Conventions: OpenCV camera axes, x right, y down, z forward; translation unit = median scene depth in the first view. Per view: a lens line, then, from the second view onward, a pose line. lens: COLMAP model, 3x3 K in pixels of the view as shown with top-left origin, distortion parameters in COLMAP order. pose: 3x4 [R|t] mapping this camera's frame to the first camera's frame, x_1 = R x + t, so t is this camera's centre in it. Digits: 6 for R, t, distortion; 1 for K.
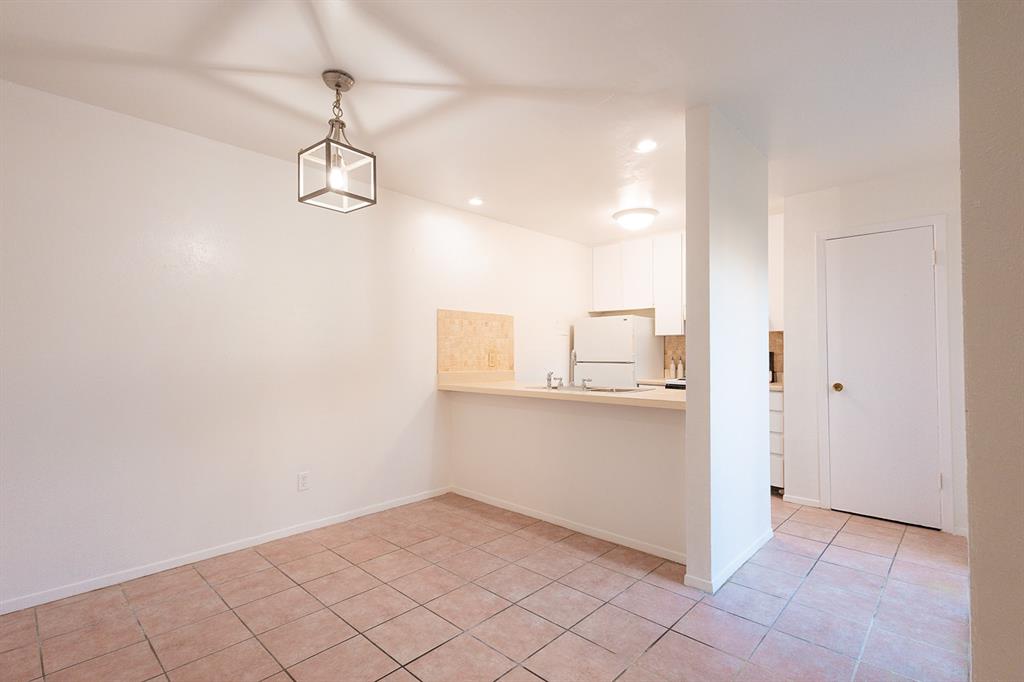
lens RADIAL K [[475.1, 0, 512.3], [0, 475.1, 343.3], [0, 0, 1]] dist [0.007988, -0.000877]
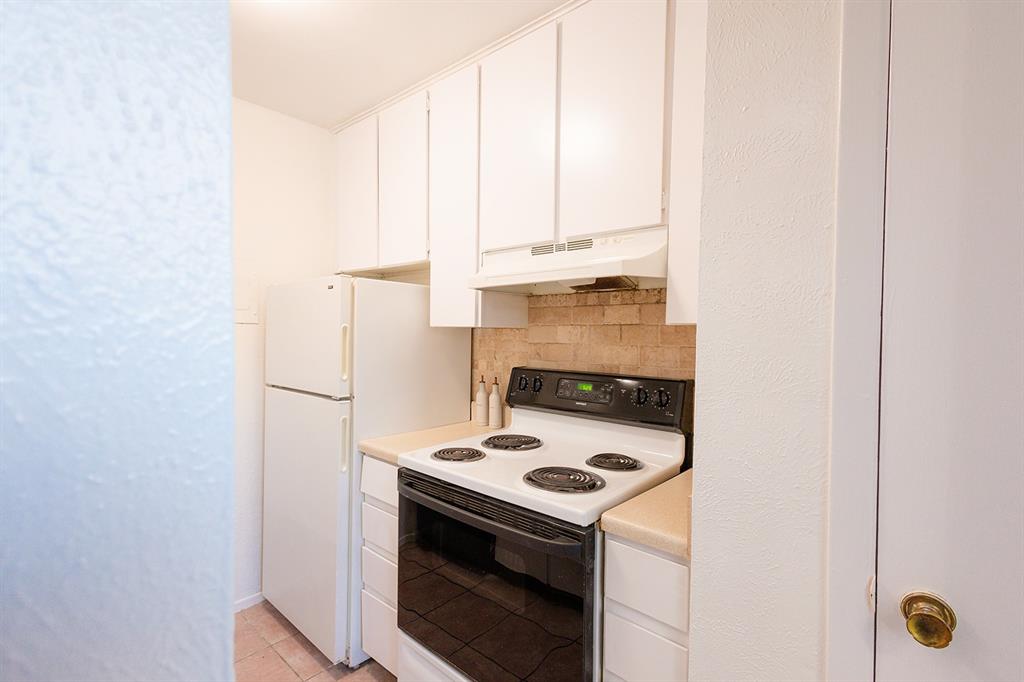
lens RADIAL K [[472.1, 0, 510.9], [0, 472.1, 344.4], [0, 0, 1]] dist [0.012831, 0.000003]
pose [[0.999611, 0.009944, 0.026063, 0.441270], [-0.011216, 0.998729, 0.049144, -0.027186], [-0.025541, -0.049417, 0.998452, 0.713185]]
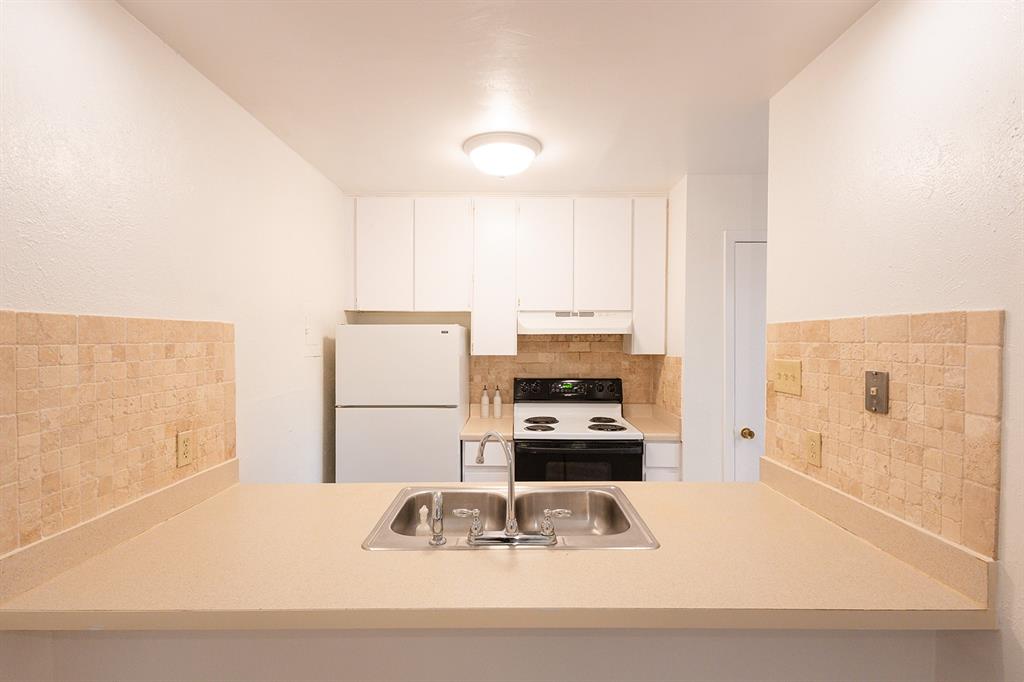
lens RADIAL K [[483.8, 0, 509.7], [0, 483.8, 344.4], [0, 0, 1]] dist [0.006814, -0.000329]
pose [[0.729561, -0.012535, 0.683801, -0.124769], [-0.015389, 0.999278, 0.034737, -0.066544], [-0.683743, -0.035866, 0.728841, 0.609335]]
